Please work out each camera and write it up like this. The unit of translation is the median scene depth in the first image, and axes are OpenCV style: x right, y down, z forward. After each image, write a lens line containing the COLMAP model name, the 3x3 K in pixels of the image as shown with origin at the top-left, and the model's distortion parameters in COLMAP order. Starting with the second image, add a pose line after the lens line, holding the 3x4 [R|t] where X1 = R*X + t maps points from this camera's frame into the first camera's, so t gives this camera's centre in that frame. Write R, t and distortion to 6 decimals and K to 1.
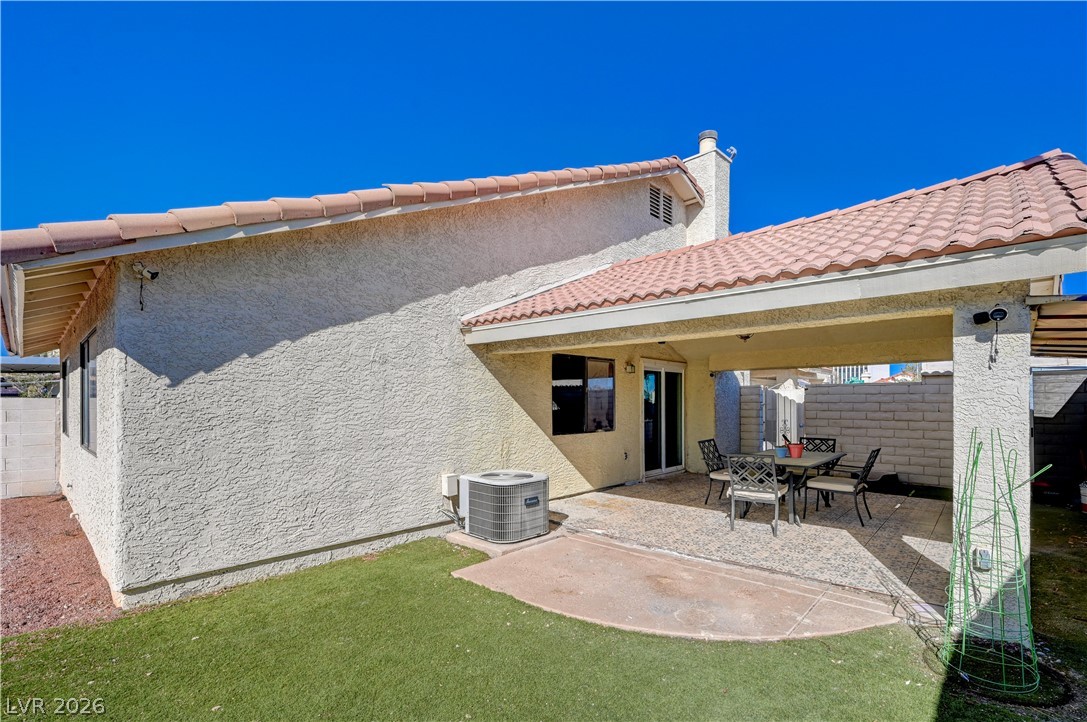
lens RADIAL K [[505.9, 0, 548.1], [0, 505.9, 402.2], [0, 0, 1]] dist [0.001452, 0.000194]
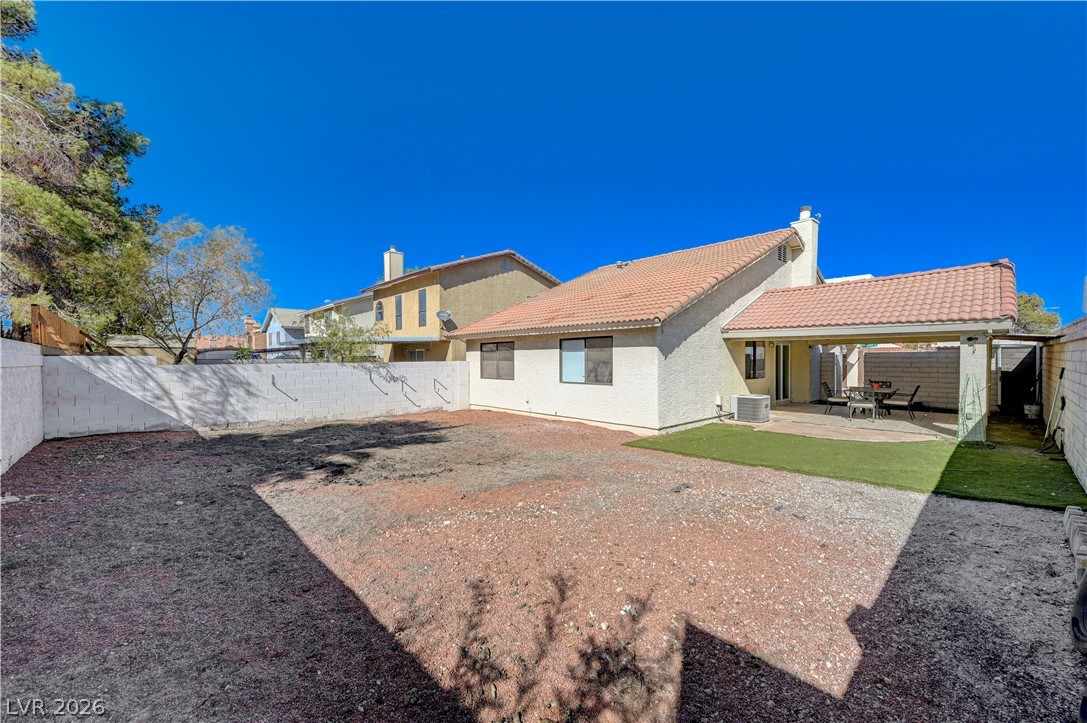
lens RADIAL K [[430.2, 0, 545.6], [0, 430.2, 365.3], [0, 0, 1]] dist [0.002538, 0.000192]
pose [[0.997150, 0.000489, -0.075444, -0.768624], [0.000742, 0.999867, 0.016285, -0.023650], [0.075442, -0.016295, 0.997017, -0.916597]]
